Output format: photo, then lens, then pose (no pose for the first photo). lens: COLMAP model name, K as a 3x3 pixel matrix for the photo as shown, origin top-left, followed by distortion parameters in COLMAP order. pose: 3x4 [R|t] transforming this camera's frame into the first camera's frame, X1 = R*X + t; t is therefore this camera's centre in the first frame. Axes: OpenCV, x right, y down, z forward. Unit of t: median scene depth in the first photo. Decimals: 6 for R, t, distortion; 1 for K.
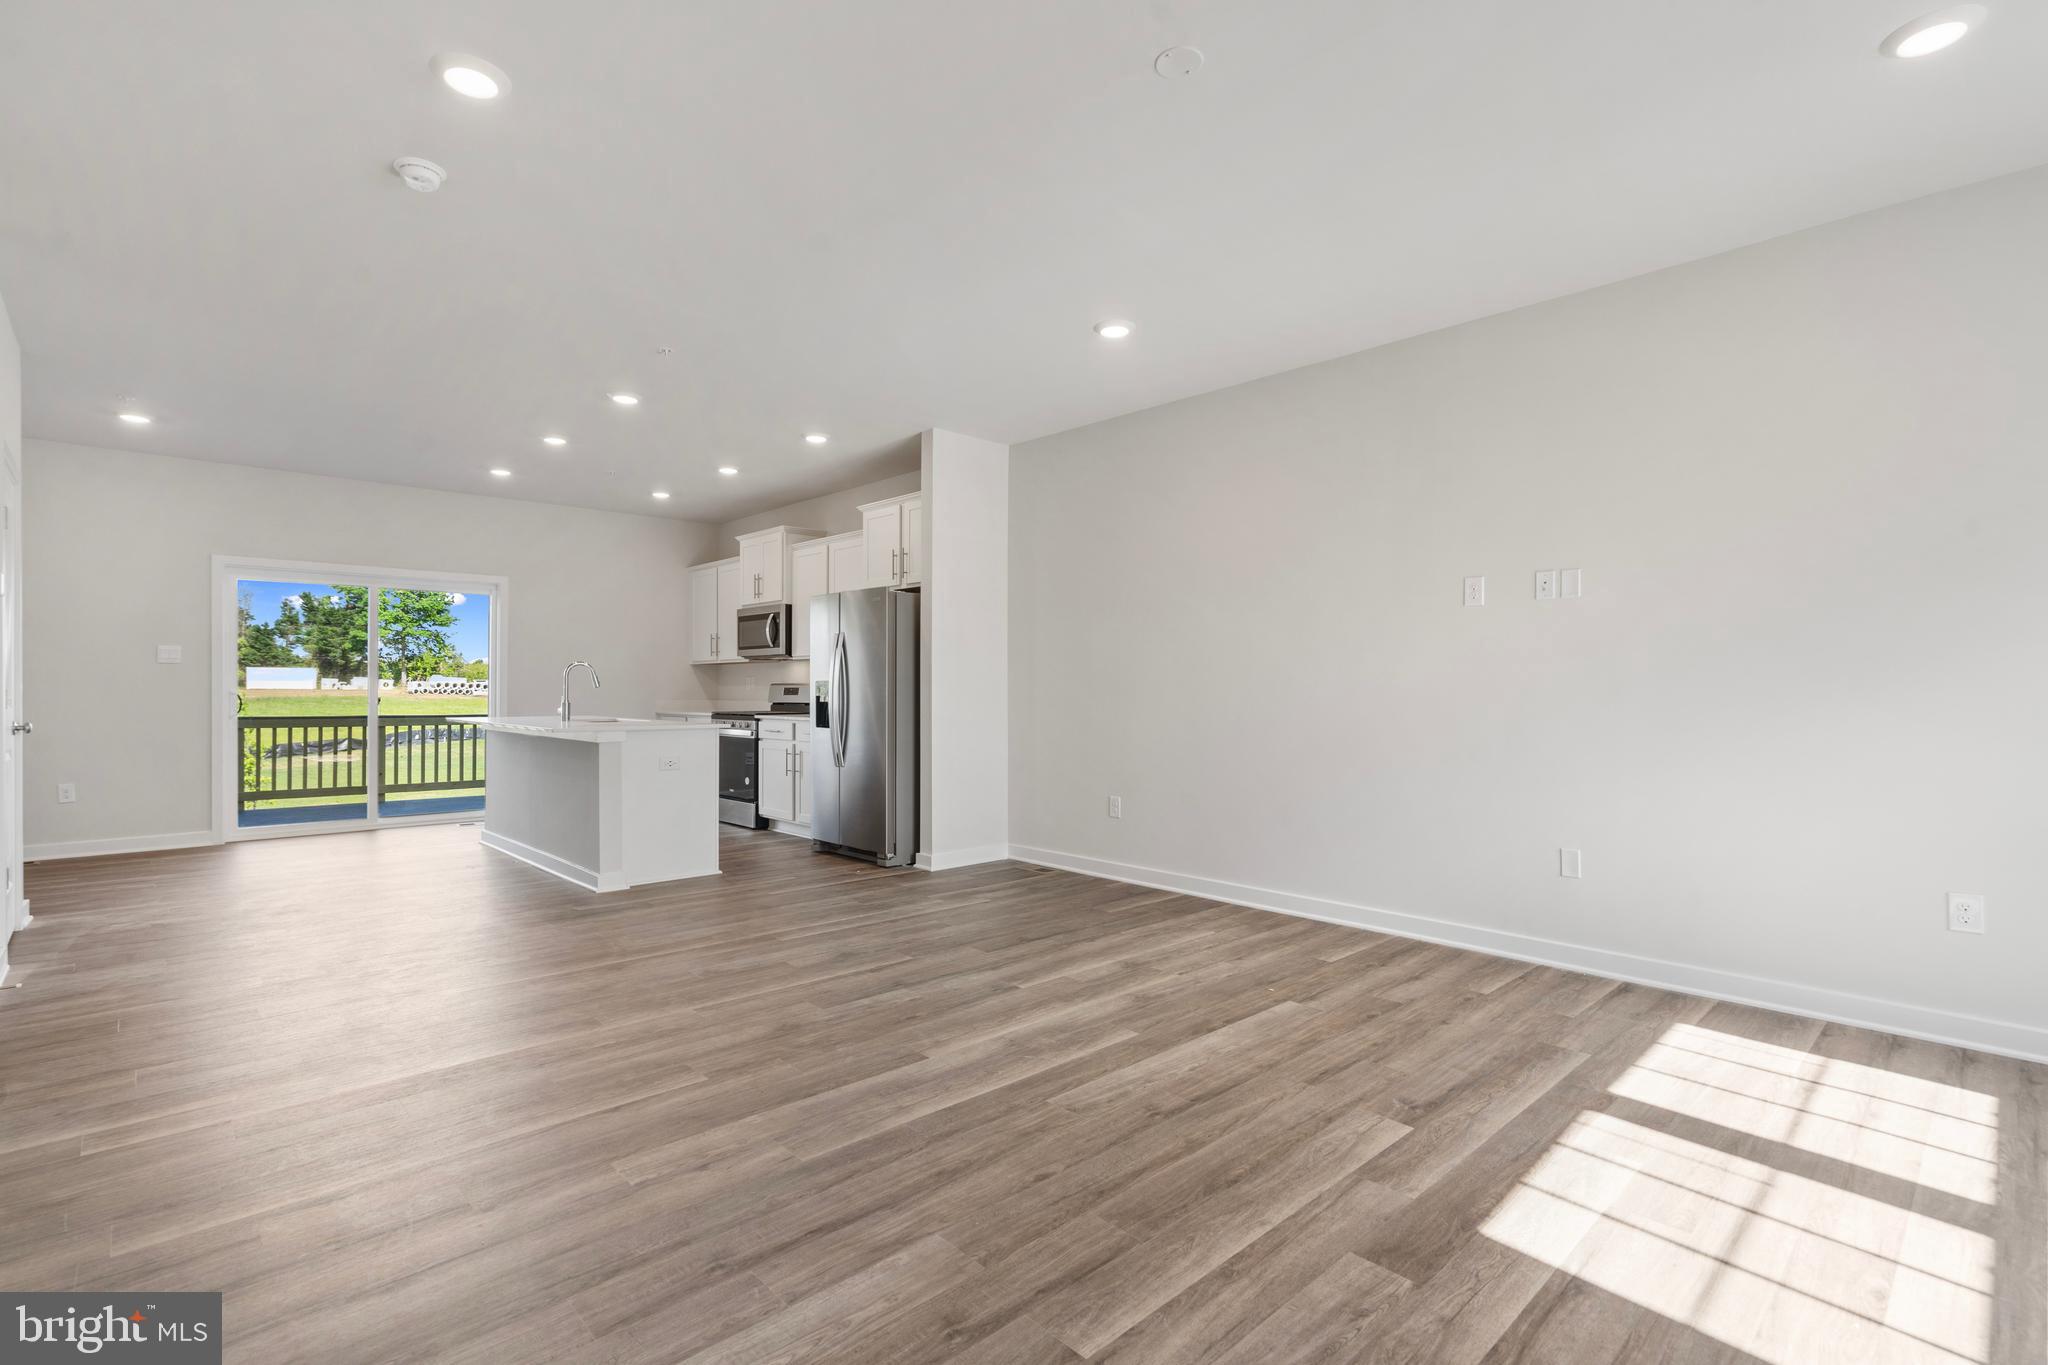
lens RADIAL K [[956.5, 0, 1019.3], [0, 956.5, 684.9], [0, 0, 1]] dist [-0.001283, 0.002293]
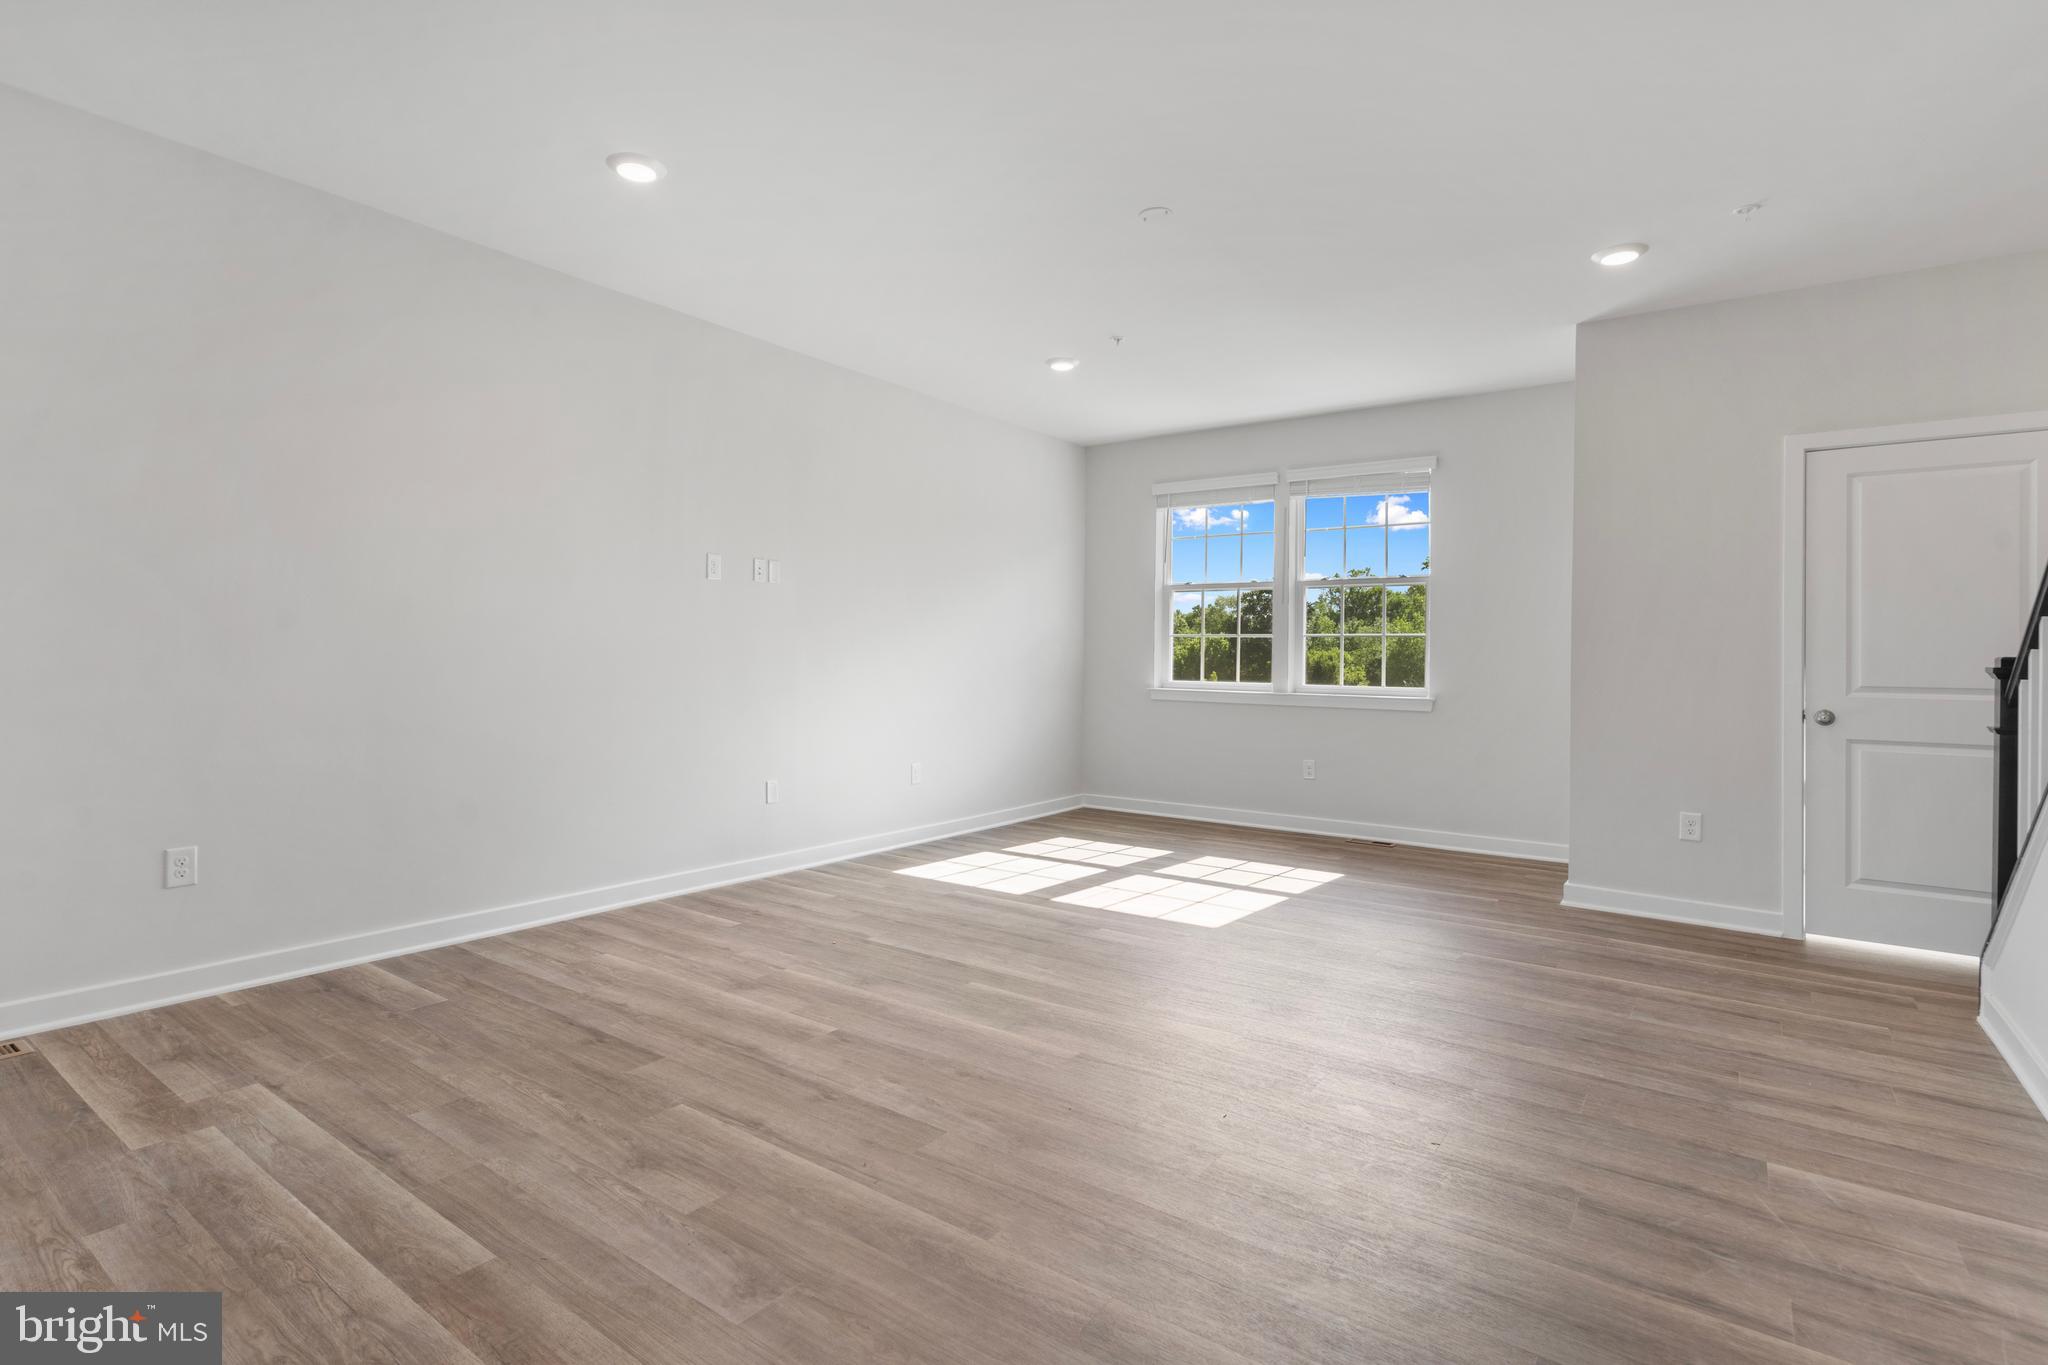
lens RADIAL K [[991.7, 0, 1004.9], [0, 991.7, 662.5], [0, 0, 1]] dist [0.003030, 0.000312]
pose [[-0.184262, -0.009876, 0.982828, -0.758634], [-0.019490, 0.999790, 0.006392, 0.000025], [-0.982684, -0.017977, -0.184416, 0.921021]]
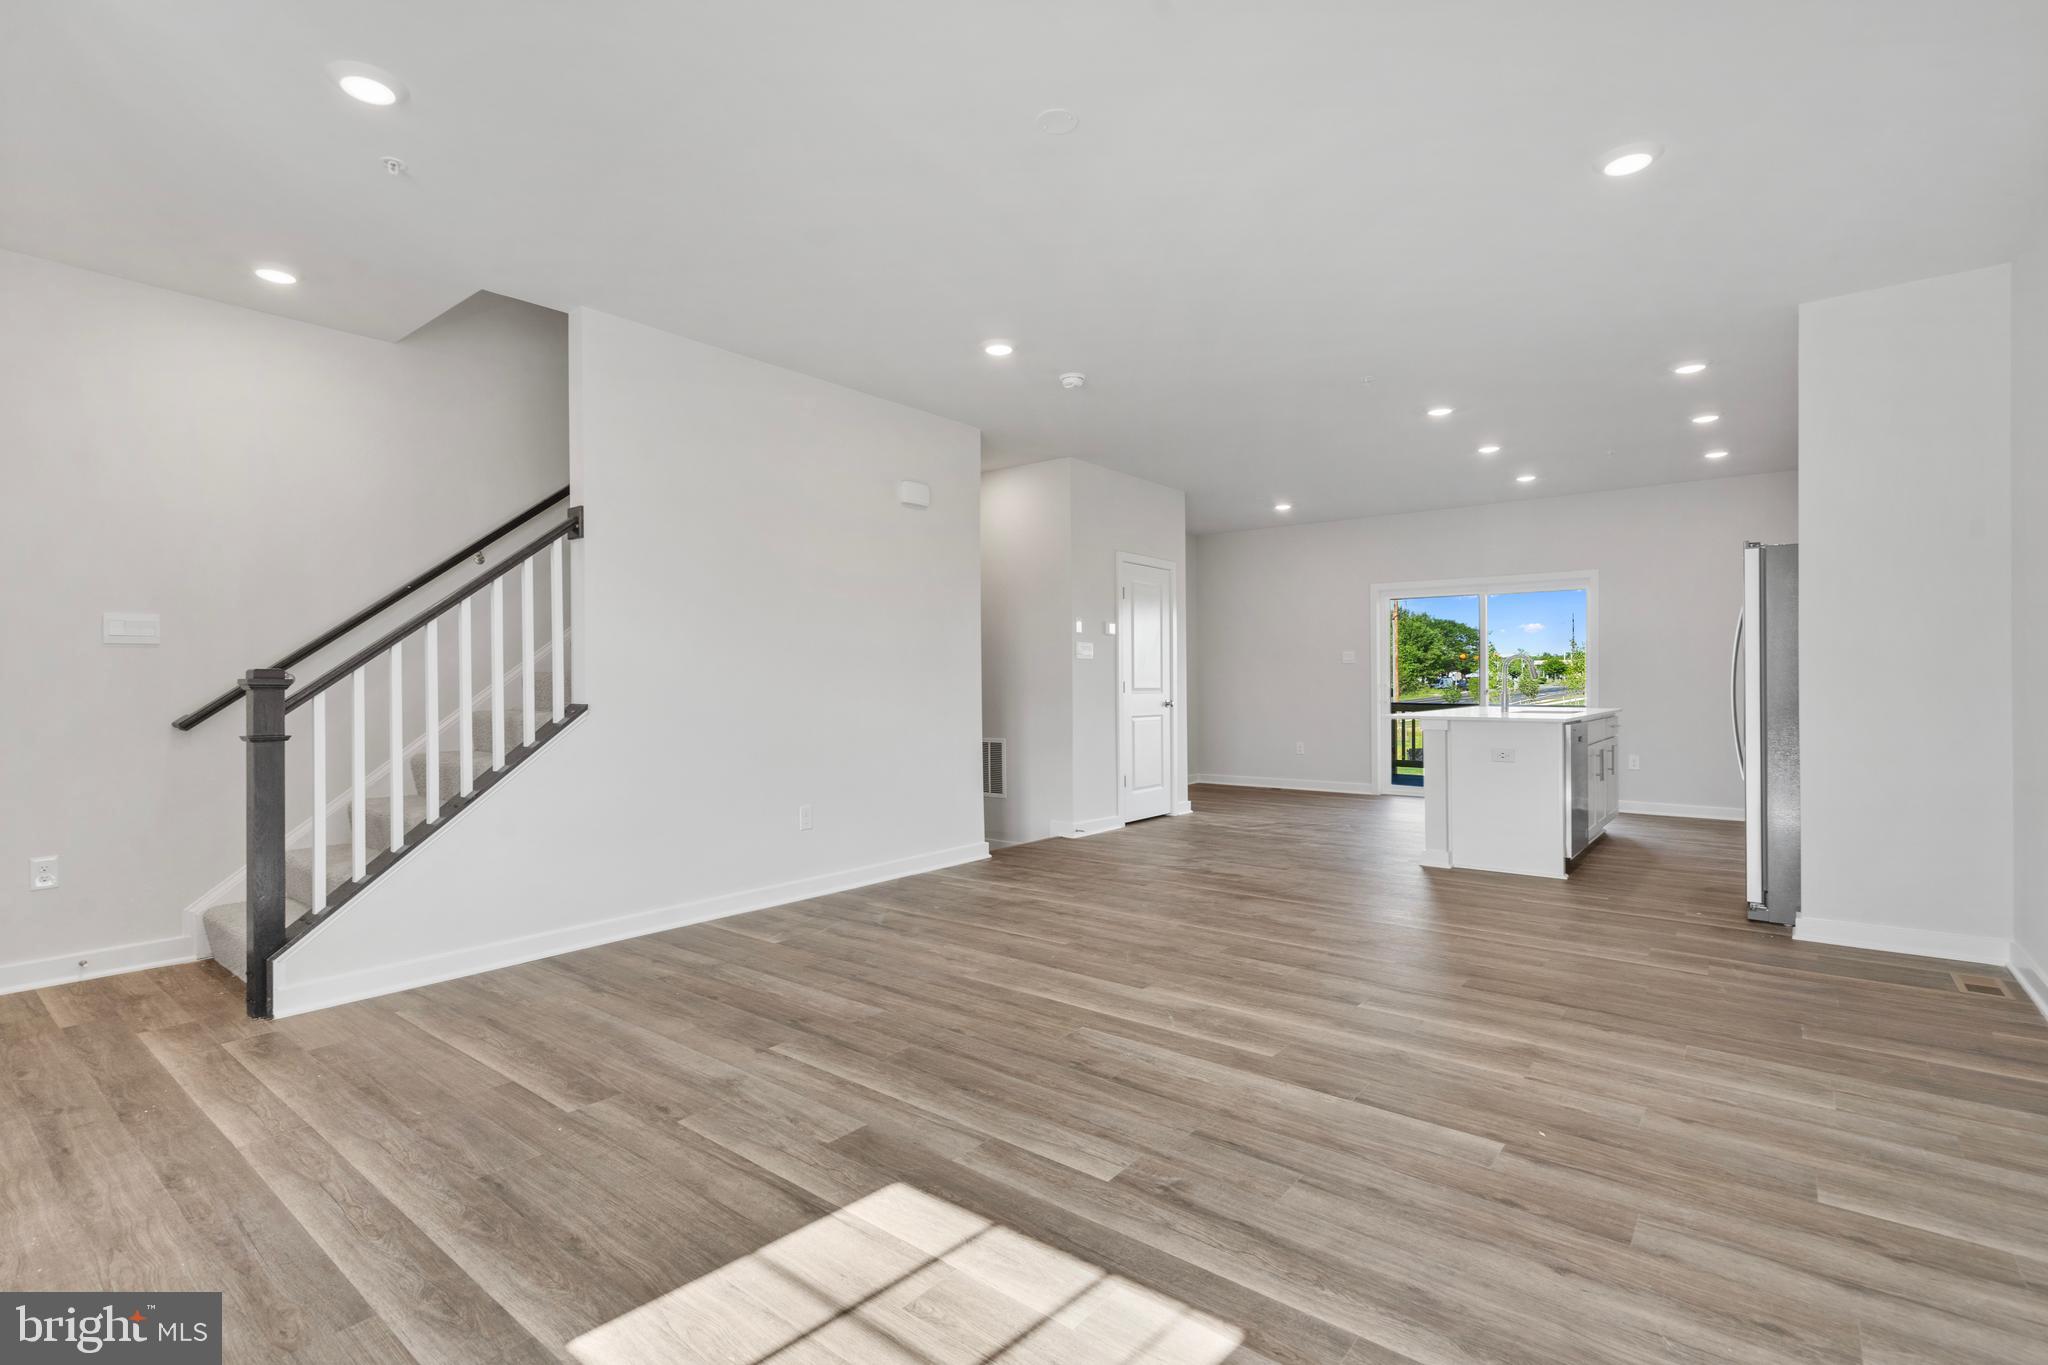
lens RADIAL K [[956.5, 0, 995.1], [0, 956.5, 674.1], [0, 0, 1]] dist [-0.001283, 0.002293]
pose [[0.119698, -0.011981, -0.992738, 0.791310], [0.009165, 0.999898, -0.010962, 0.003922], [0.992768, -0.007786, 0.119796, 0.492887]]
